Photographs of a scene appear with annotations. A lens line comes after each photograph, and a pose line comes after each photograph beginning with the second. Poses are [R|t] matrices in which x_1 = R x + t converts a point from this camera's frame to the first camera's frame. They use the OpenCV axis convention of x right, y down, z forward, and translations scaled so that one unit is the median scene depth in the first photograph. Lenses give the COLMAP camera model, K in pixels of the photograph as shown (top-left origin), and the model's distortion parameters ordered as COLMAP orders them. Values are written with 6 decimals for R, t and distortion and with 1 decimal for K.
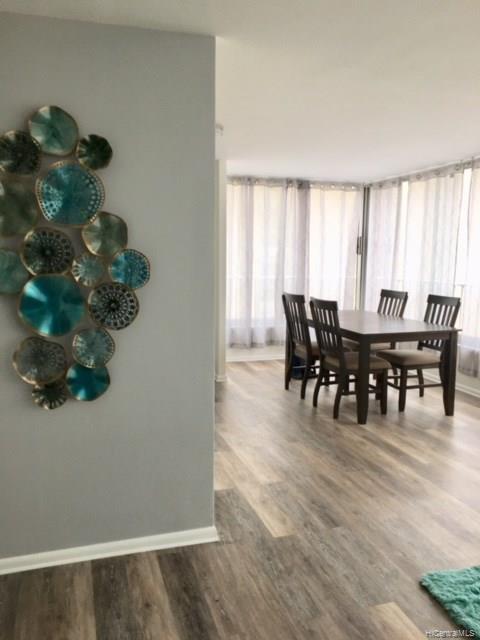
lens RADIAL K [[546.0, 0, 241.1], [0, 546.0, 322.3], [0, 0, 1]] dist [0.054972, -0.073614]
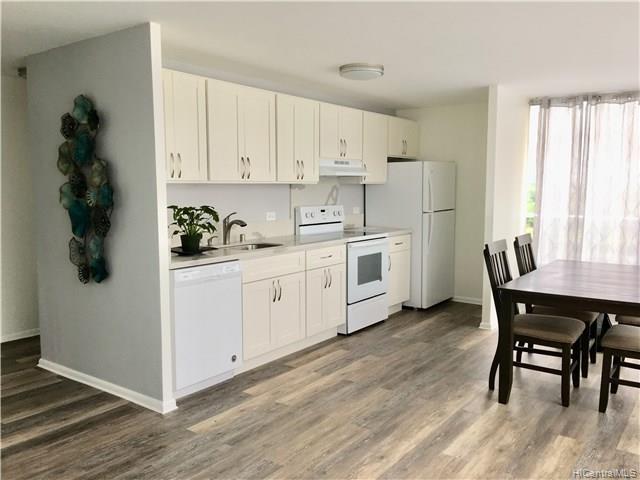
lens RADIAL K [[546.0, 0, 320.5], [0, 546.0, 243.5], [0, 0, 1]] dist [0.054972, -0.073614]
pose [[0.602556, 0.087268, -0.793291, 0.648989], [-0.105902, 0.993956, 0.028903, -0.037205], [0.791019, 0.066596, 0.608156, 0.280975]]
